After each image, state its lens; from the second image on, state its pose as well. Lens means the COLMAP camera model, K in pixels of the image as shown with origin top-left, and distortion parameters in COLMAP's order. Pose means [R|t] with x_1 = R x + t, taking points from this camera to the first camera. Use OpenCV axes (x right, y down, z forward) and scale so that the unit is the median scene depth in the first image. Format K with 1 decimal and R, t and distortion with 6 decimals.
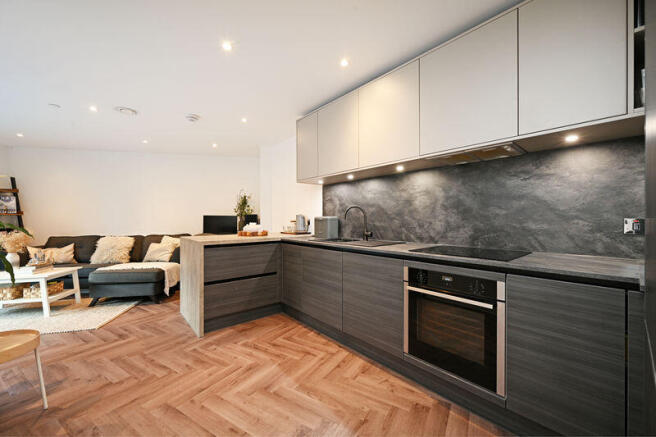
lens RADIAL K [[254.1, 0, 326.8], [0, 254.1, 218.6], [0, 0, 1]] dist [0.001961, 0.000165]
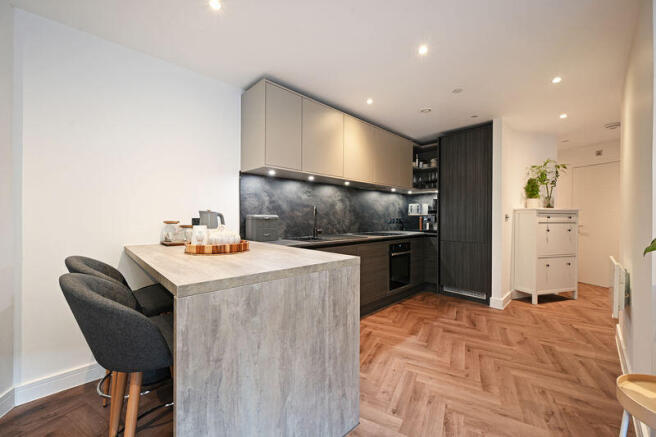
lens RADIAL K [[254.1, 0, 326.8], [0, 254.1, 218.6], [0, 0, 1]] dist [0.001961, 0.000165]
pose [[-0.050594, -0.002190, 0.998717, -1.057614], [-0.005005, 0.999986, 0.001939, 0.000984], [-0.998707, -0.004900, -0.050605, 1.087460]]
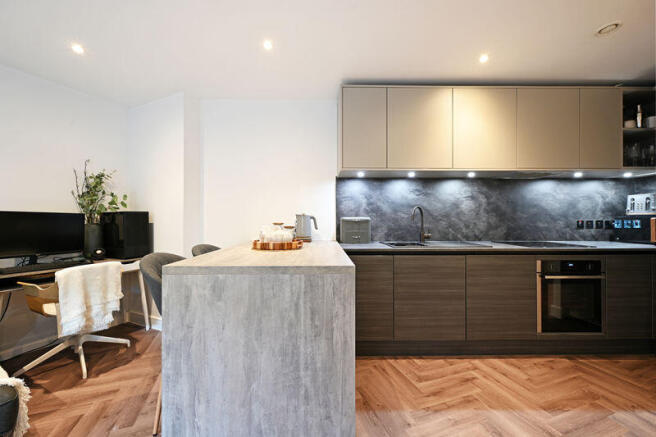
lens RADIAL K [[259.7, 0, 323.3], [0, 259.7, 217.8], [0, 0, 1]] dist [0.003287, 0.000315]
pose [[0.634398, 0.007699, 0.772969, -0.912693], [-0.002125, 0.999964, -0.008216, 0.000288], [-0.773004, 0.003569, 0.634391, 0.715746]]
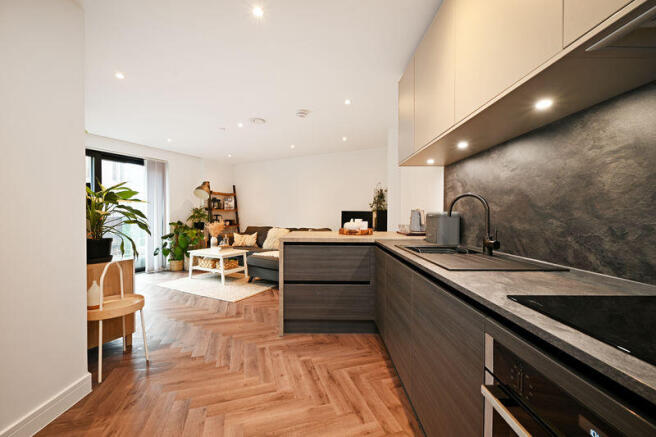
lens RADIAL K [[255.7, 0, 329.4], [0, 255.7, 216.1], [0, 0, 1]] dist [-0.000506, -0.000060]
pose [[0.765364, 0.011000, -0.643504, 0.265951], [-0.005601, 0.999930, 0.010431, -0.002868], [0.643574, -0.004379, 0.765372, 0.371984]]
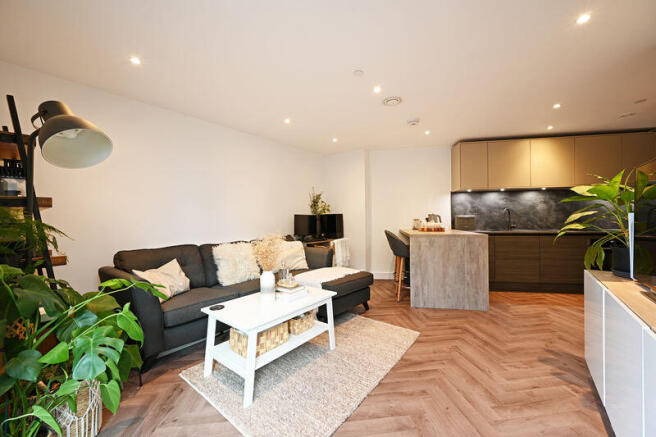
lens RADIAL K [[254.1, 0, 326.8], [0, 254.1, 218.6], [0, 0, 1]] dist [0.001961, 0.000165]
pose [[0.779639, -0.005068, 0.626209, -1.878162], [0.007233, 0.999973, -0.000912, 0.005913], [-0.626188, 0.005240, 0.779655, 0.509488]]
